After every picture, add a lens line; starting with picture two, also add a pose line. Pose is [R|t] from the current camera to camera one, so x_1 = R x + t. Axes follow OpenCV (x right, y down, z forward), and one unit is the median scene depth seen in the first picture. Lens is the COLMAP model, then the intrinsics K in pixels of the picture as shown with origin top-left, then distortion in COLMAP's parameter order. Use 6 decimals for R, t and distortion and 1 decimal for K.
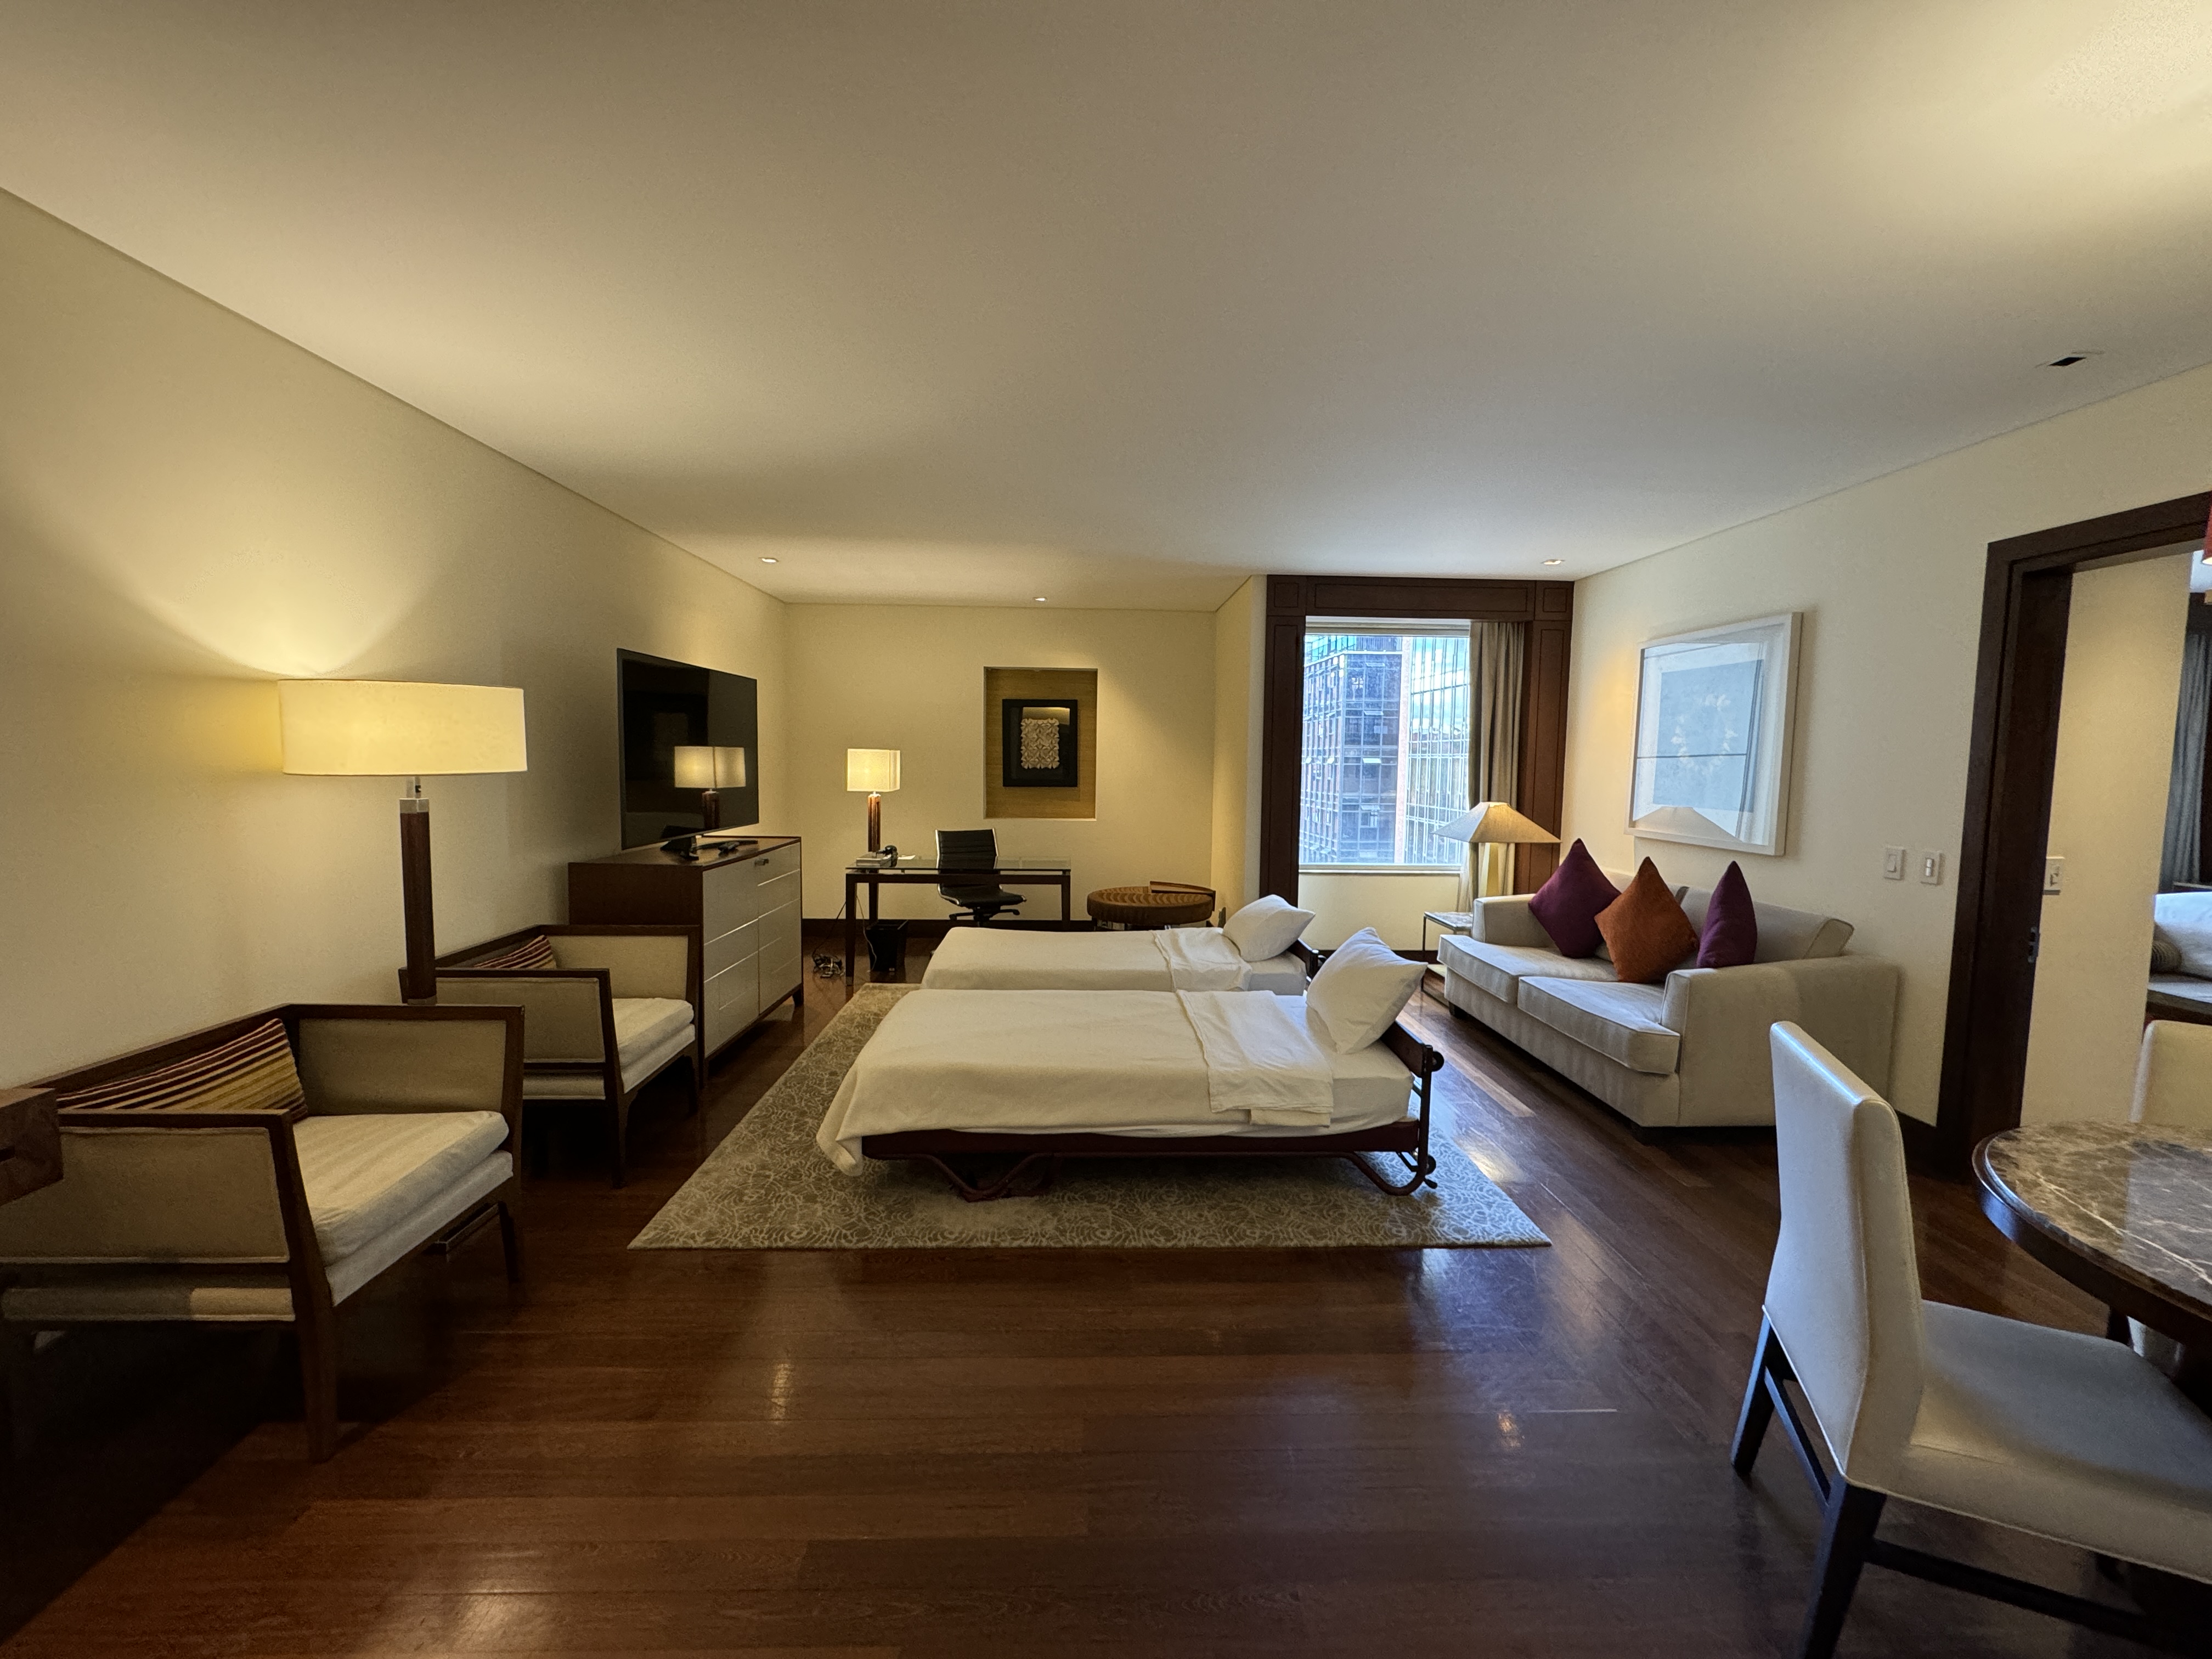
lens RADIAL K [[878.3, 0, 1106.0], [0, 878.3, 829.5], [0, 0, 1]] dist [-0.006174, -0.000147]
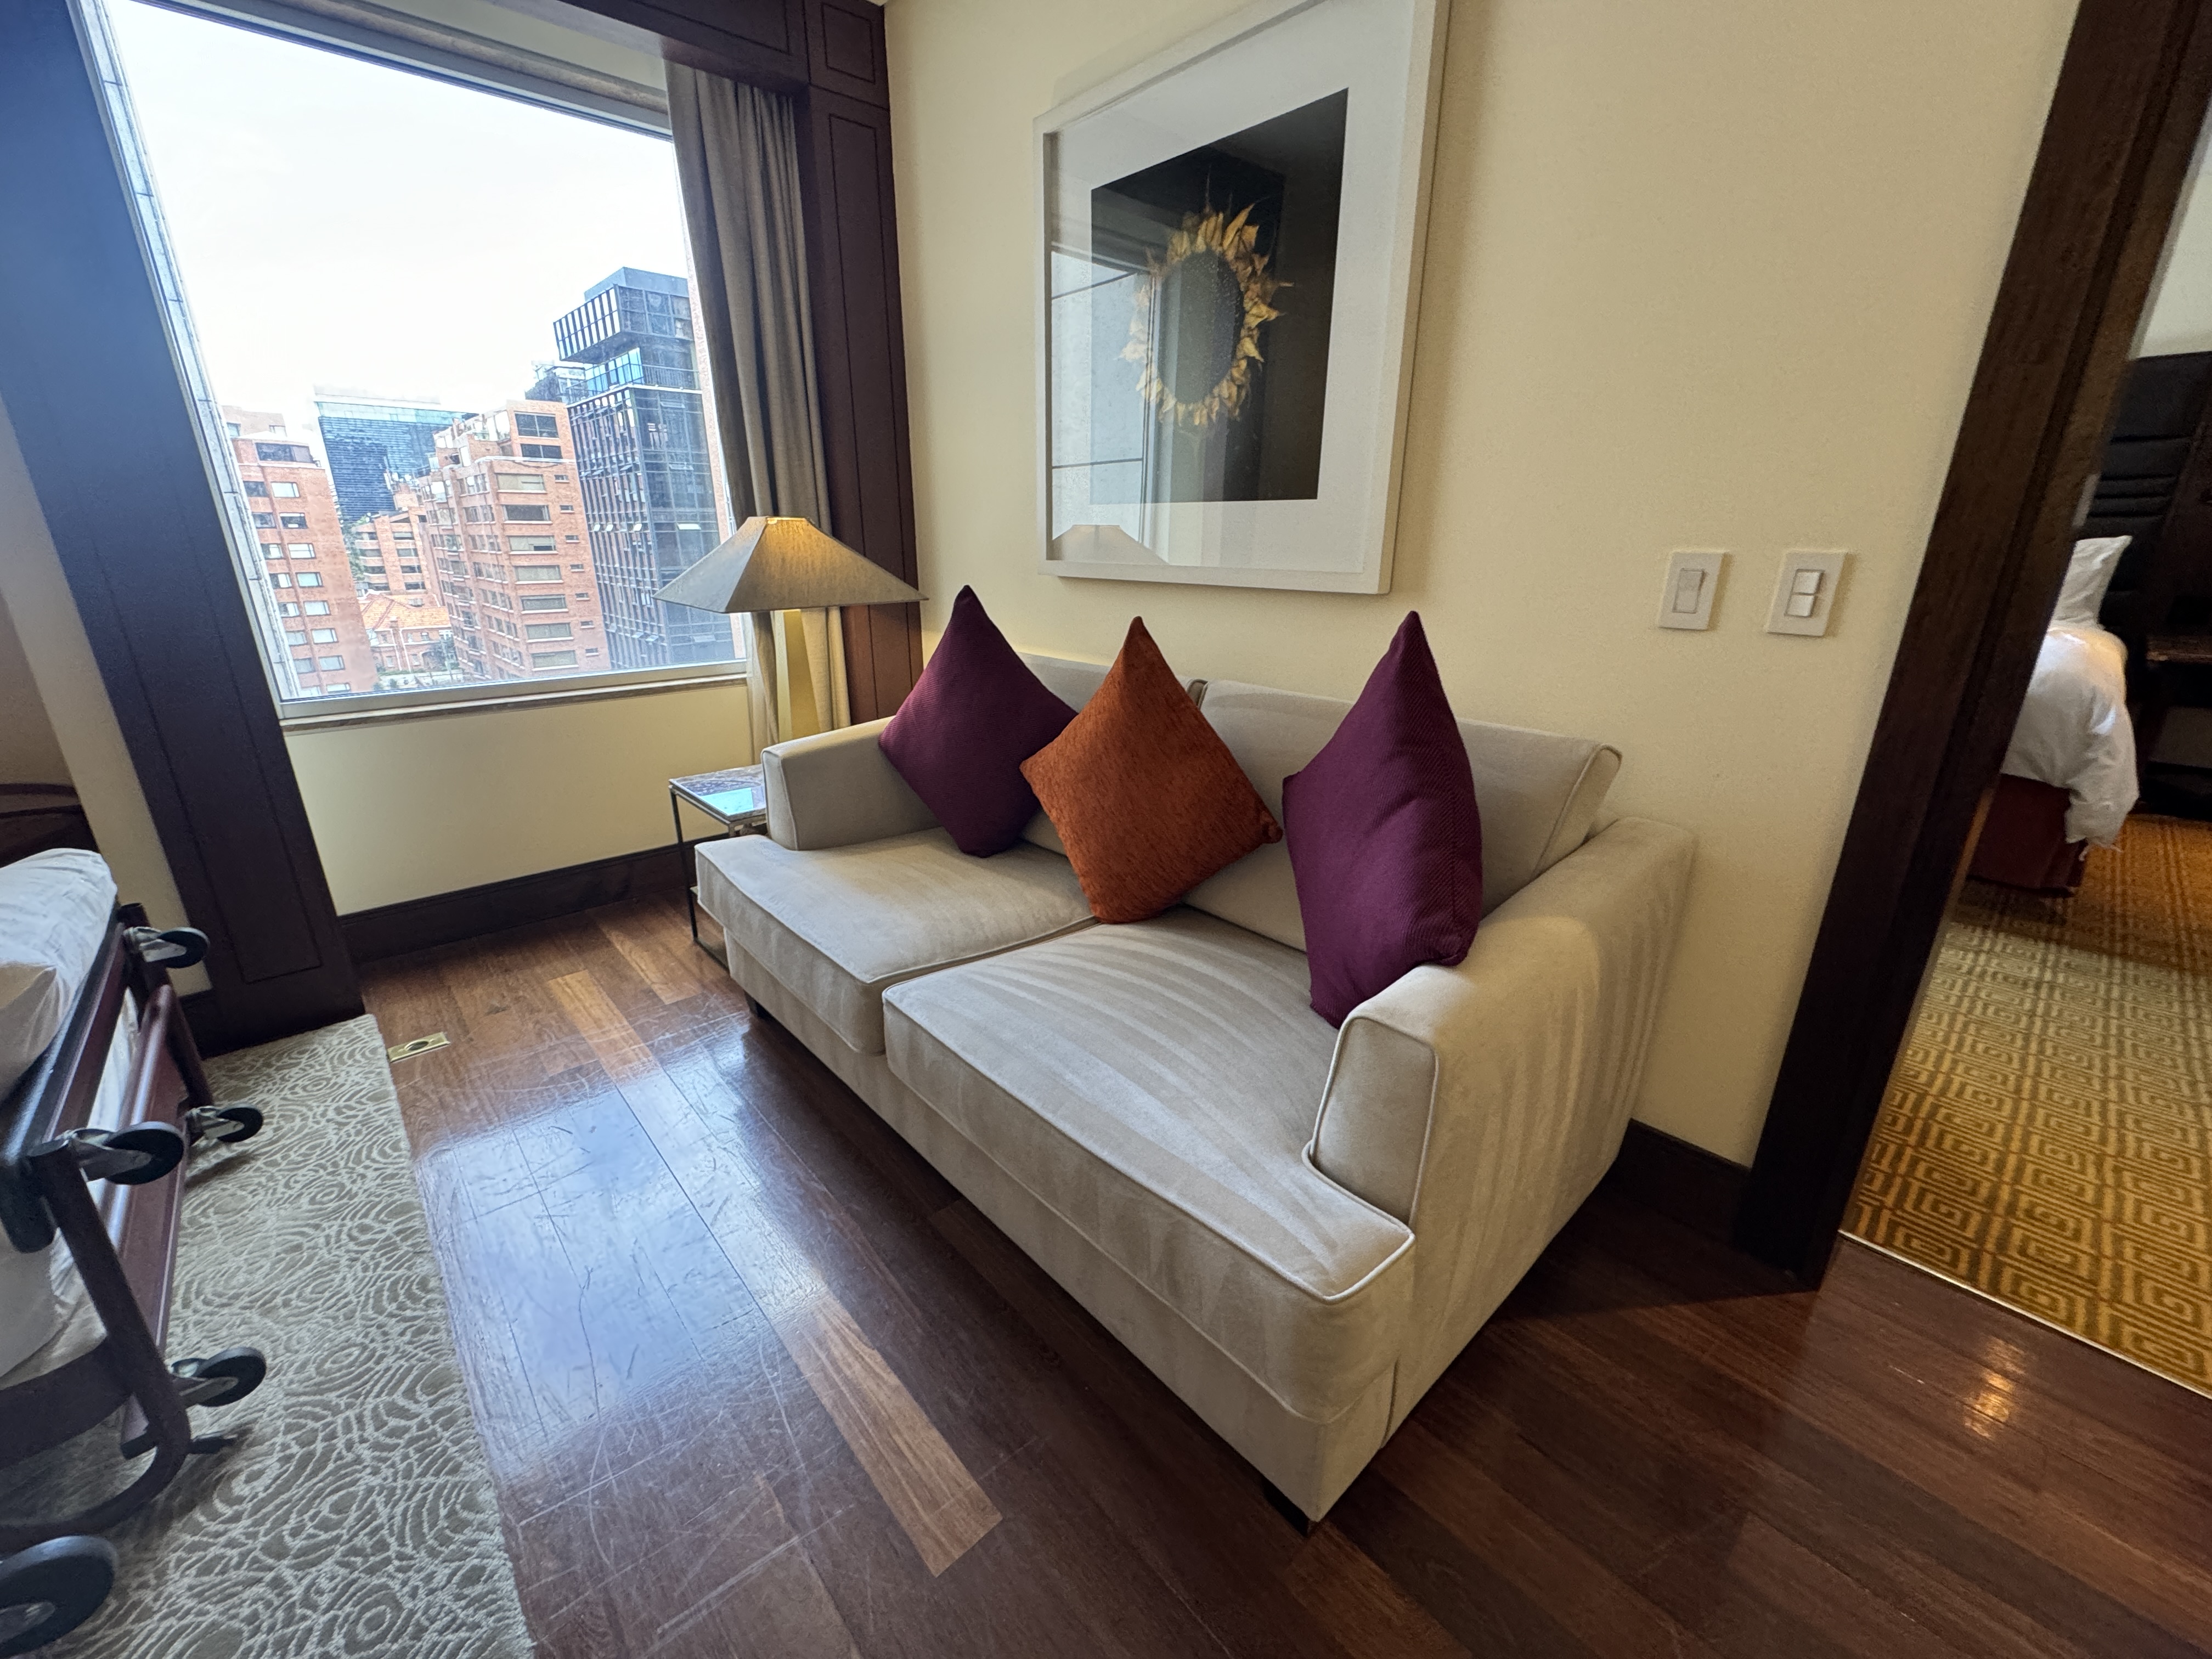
lens RADIAL K [[878.3, 0, 1106.0], [0, 878.3, 829.5], [0, 0, 1]] dist [-0.006174, -0.000147]
pose [[0.763371, -0.216877, 0.608465, 0.287351], [0.061439, 0.962060, 0.265829, 0.014203], [-0.643032, -0.165543, 0.747734, 0.582927]]
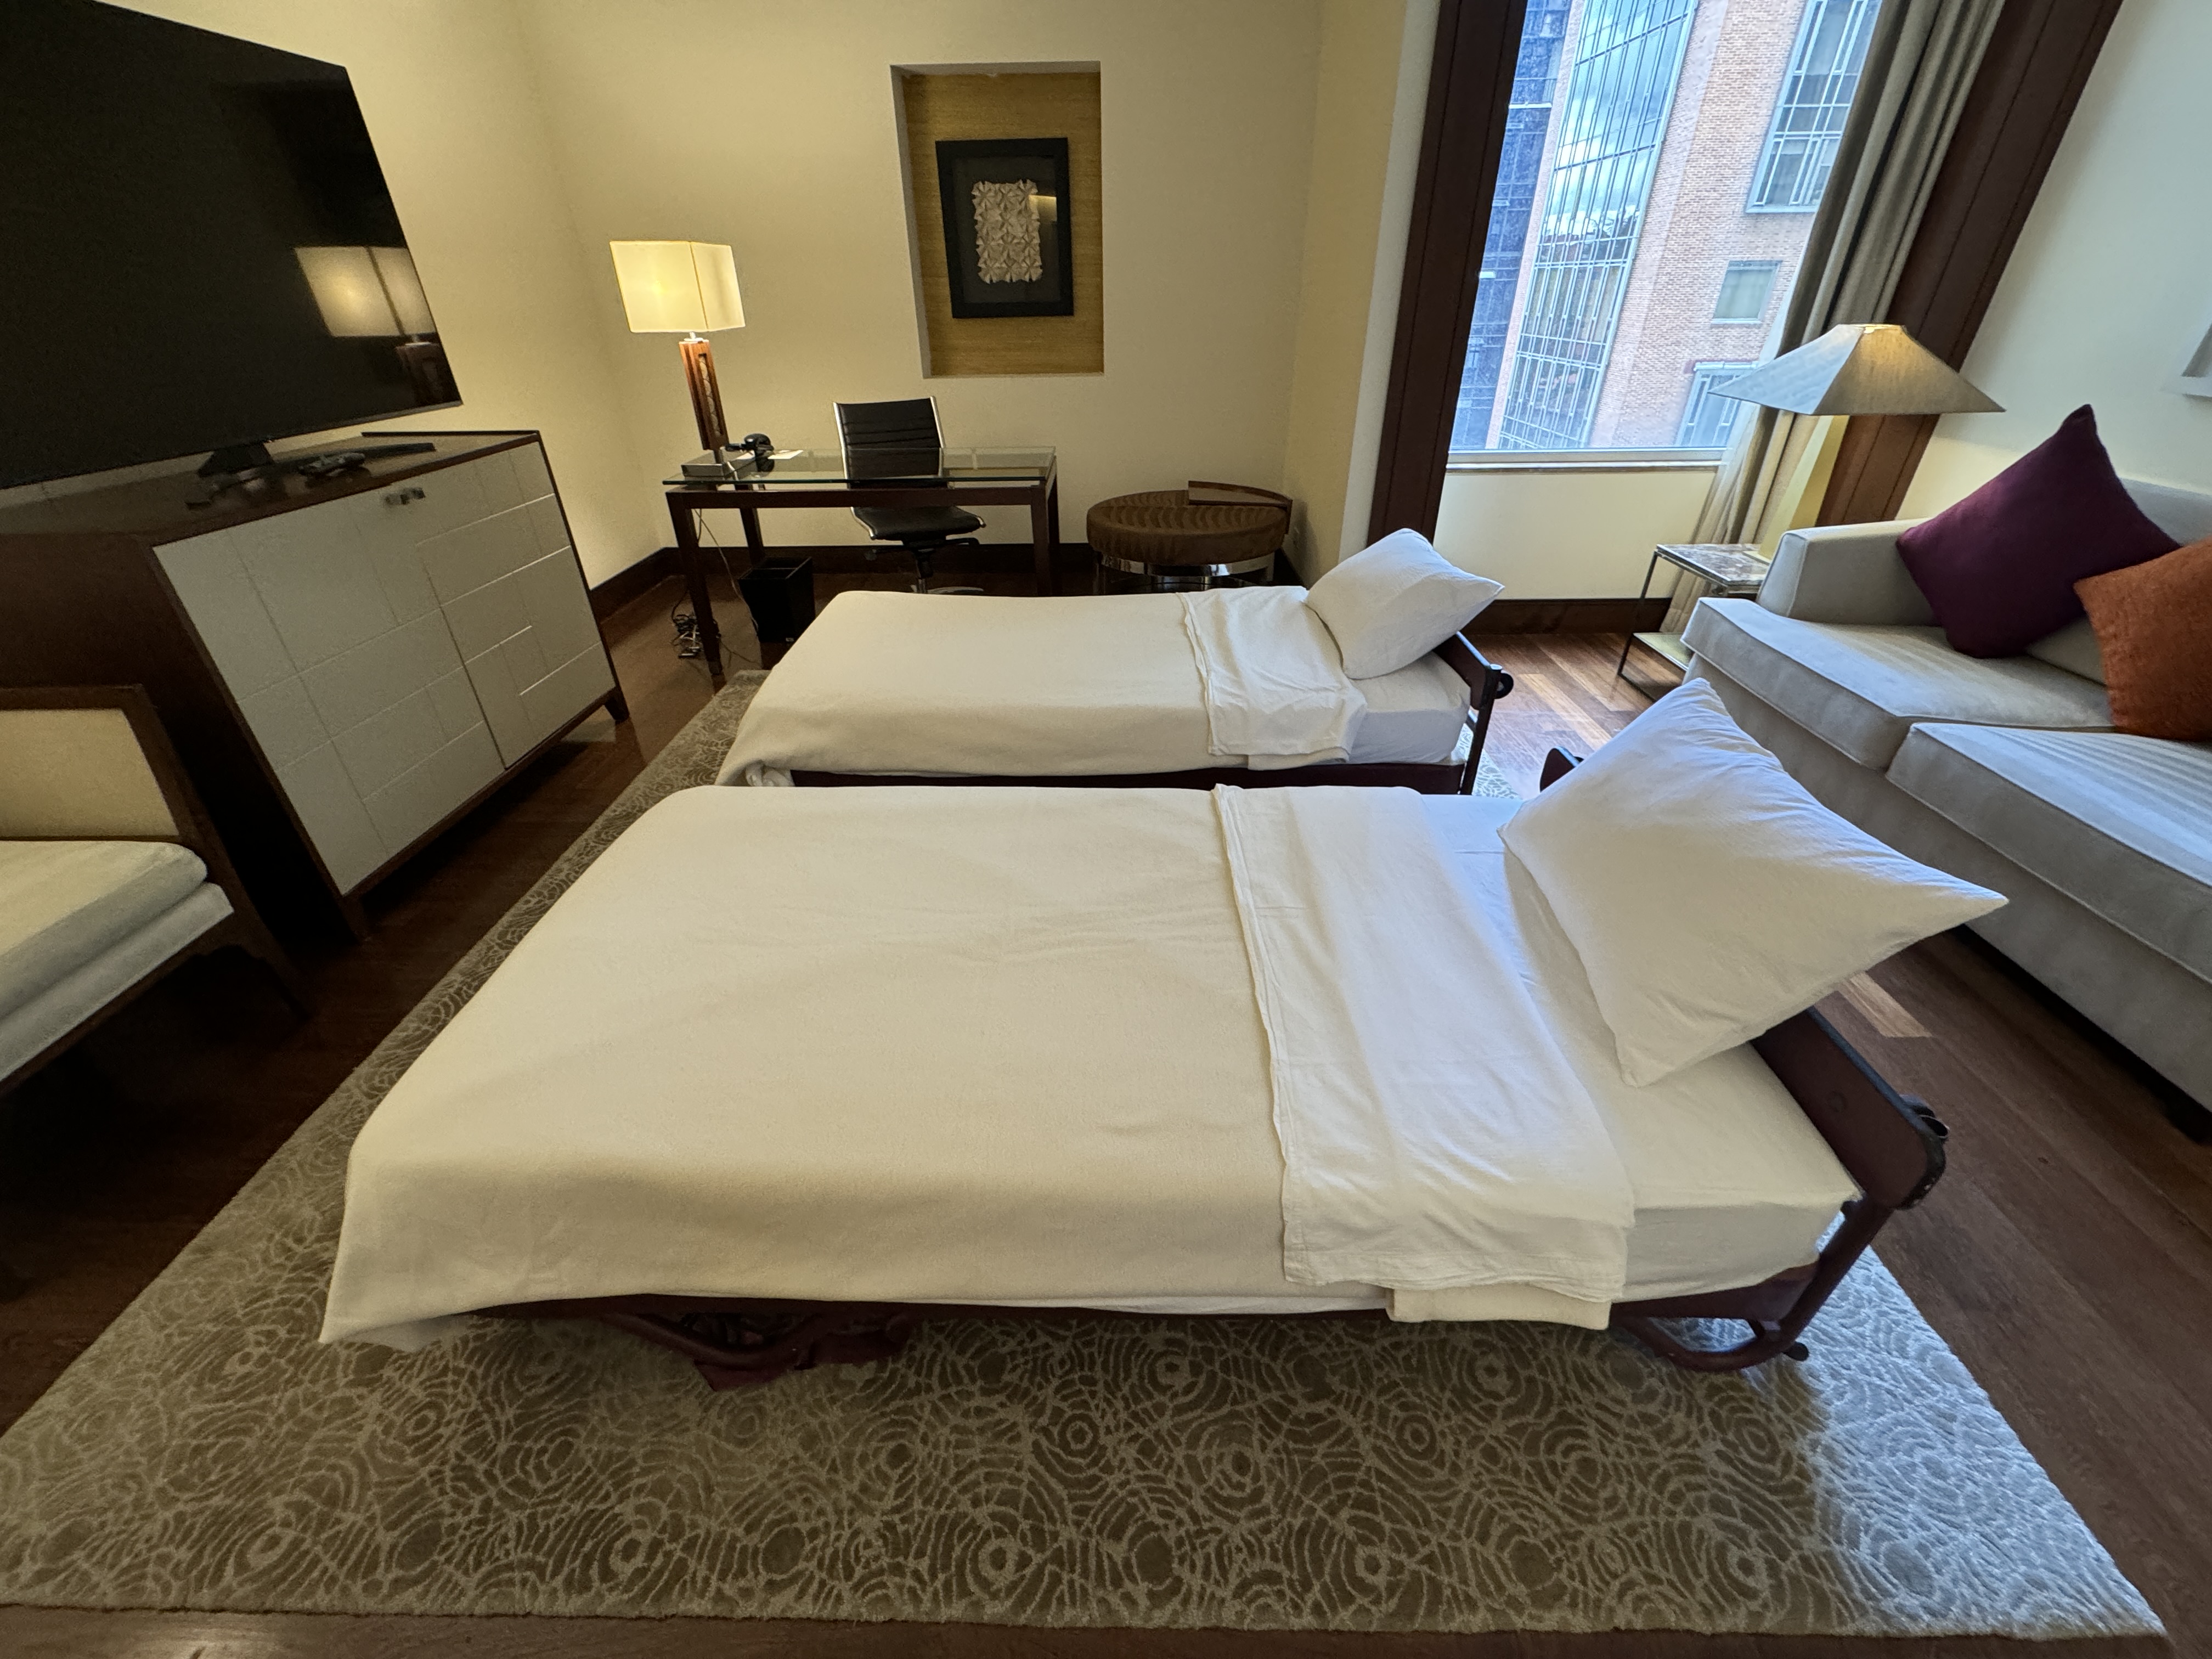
lens RADIAL K [[888.4, 0, 1101.1], [0, 888.4, 823.7], [0, 0, 1]] dist [0.010090, -0.007752]
pose [[0.998290, 0.005313, -0.058220, 0.035892], [0.021306, 0.894305, 0.446951, -0.013412], [0.054441, -0.447427, 0.892662, 0.423631]]
